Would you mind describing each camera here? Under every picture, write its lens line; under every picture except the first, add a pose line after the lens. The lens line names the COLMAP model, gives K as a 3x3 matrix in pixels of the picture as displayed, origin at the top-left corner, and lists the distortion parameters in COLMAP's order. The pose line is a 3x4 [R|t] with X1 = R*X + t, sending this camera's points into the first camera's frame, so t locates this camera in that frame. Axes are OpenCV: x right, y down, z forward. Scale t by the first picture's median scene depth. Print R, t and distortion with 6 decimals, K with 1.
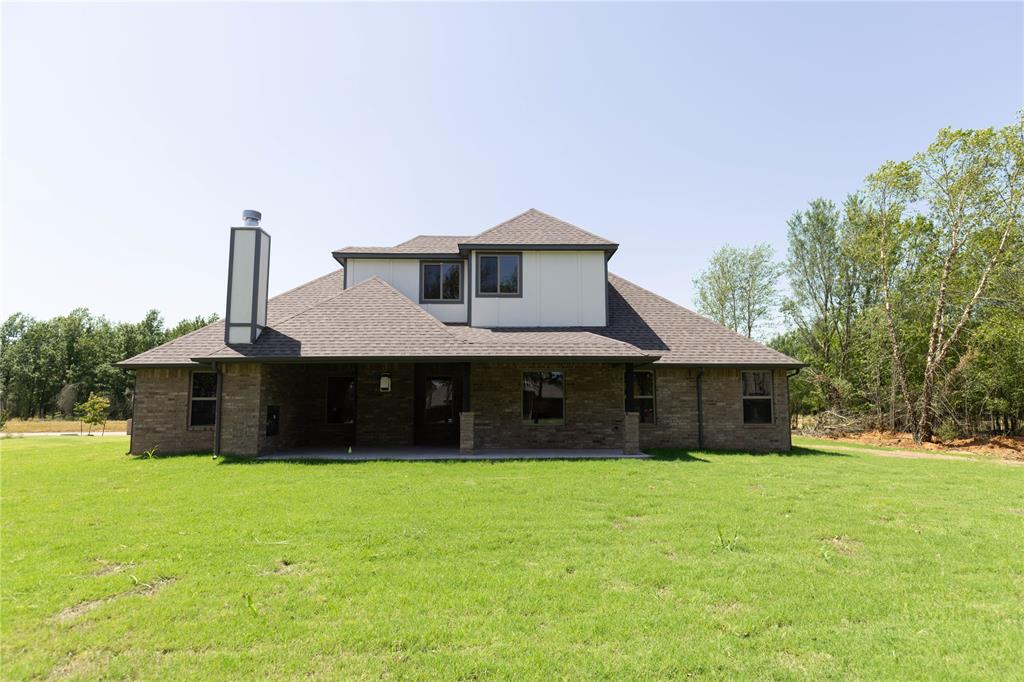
lens RADIAL K [[566.4, 0, 512.0], [0, 566.4, 341.0], [0, 0, 1]] dist [0.014539, 0.000511]
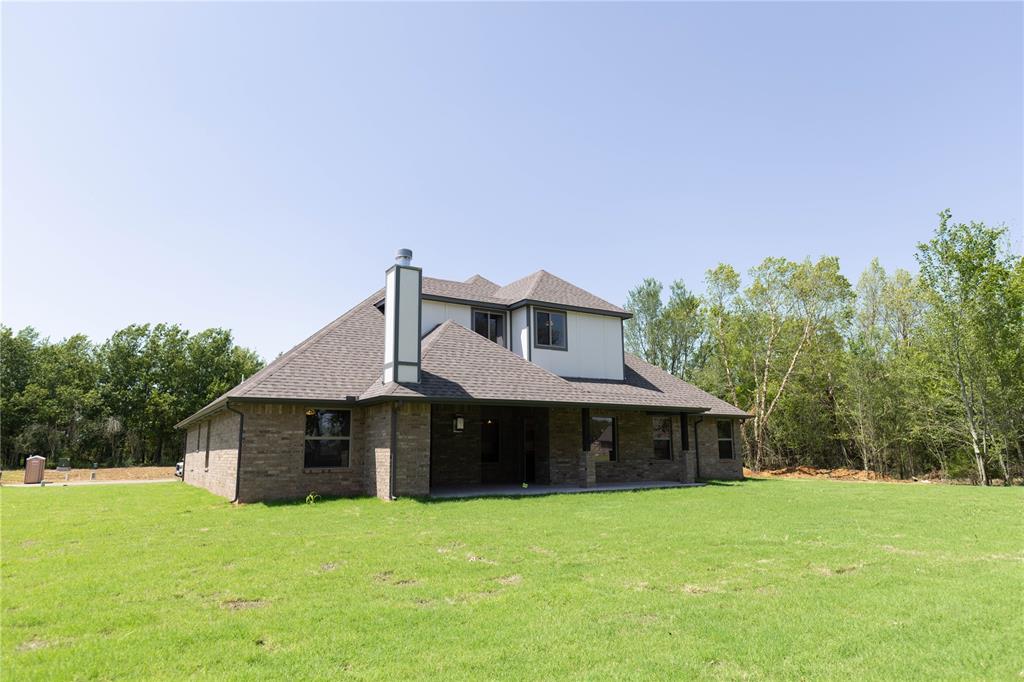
lens RADIAL K [[613.9, 0, 512.0], [0, 613.9, 341.0], [0, 0, 1]] dist [0.002140, -0.000196]
pose [[0.865000, 0.083967, 0.494696, -0.772934], [-0.053529, 0.995715, -0.075410, 0.003107], [-0.498908, 0.038749, 0.865788, -0.024384]]
